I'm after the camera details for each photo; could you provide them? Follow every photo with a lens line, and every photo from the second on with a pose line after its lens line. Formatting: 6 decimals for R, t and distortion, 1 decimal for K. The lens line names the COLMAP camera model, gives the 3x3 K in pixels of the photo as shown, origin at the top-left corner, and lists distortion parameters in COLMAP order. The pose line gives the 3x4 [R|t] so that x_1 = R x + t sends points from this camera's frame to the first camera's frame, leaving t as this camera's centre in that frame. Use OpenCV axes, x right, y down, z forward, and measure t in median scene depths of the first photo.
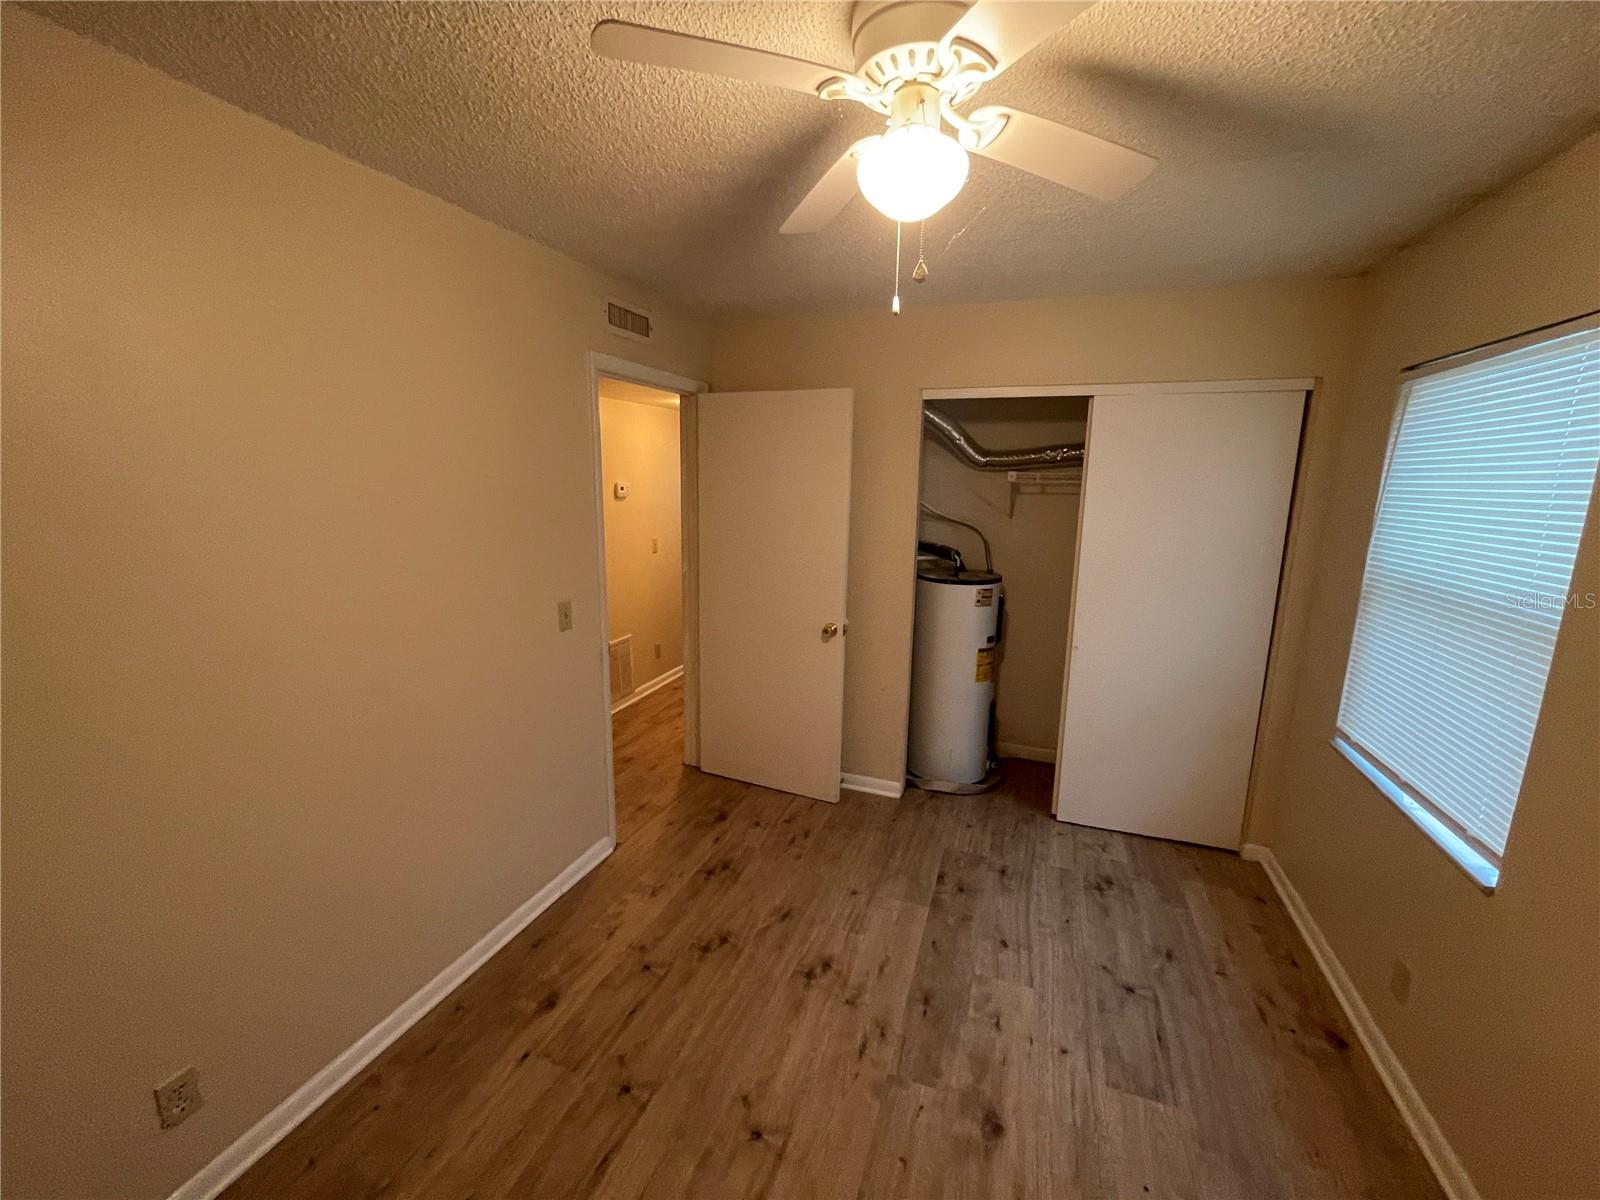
lens RADIAL K [[647.6, 0, 807.3], [0, 647.6, 610.5], [0, 0, 1]] dist [-0.006881, 0.000666]
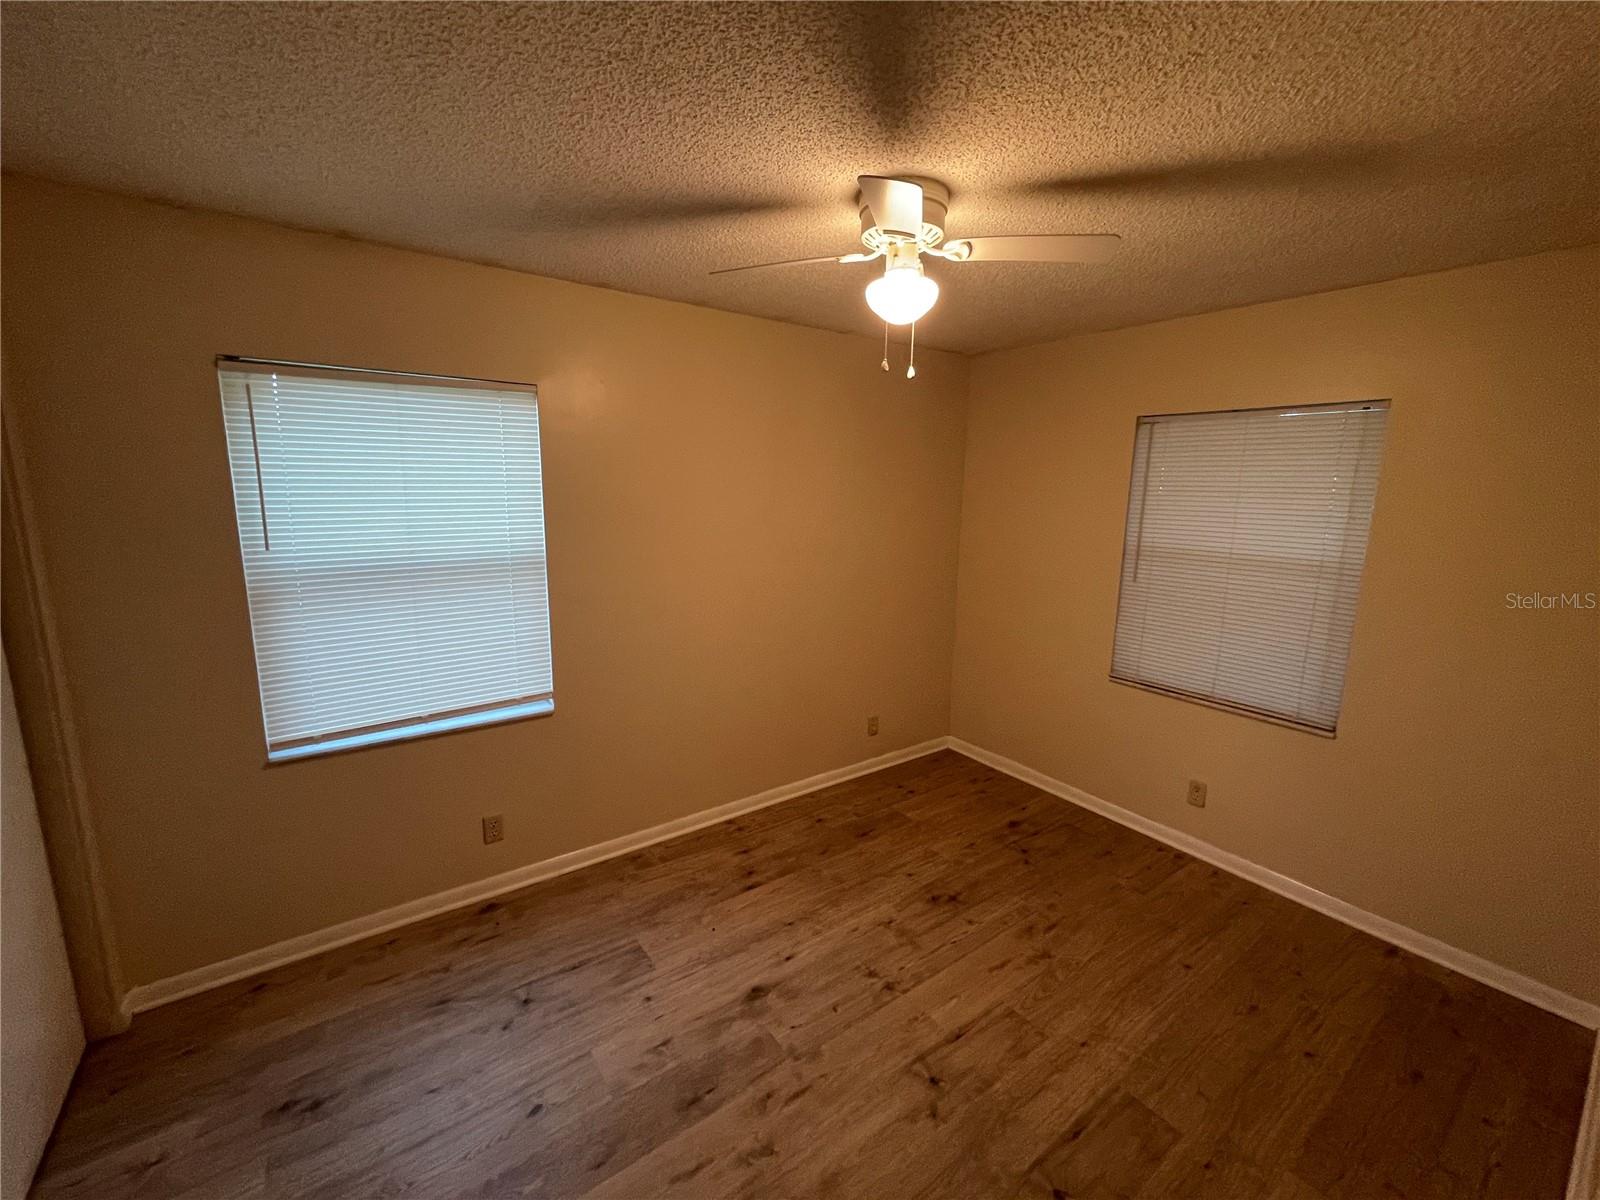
lens RADIAL K [[647.6, 0, 799.0], [0, 647.6, 597.6], [0, 0, 1]] dist [-0.006881, 0.000666]
pose [[-0.824891, -0.127416, 0.550746, -0.340802], [0.085427, 0.934980, 0.344259, -0.322642], [-0.558800, 0.331025, -0.760372, 1.473486]]
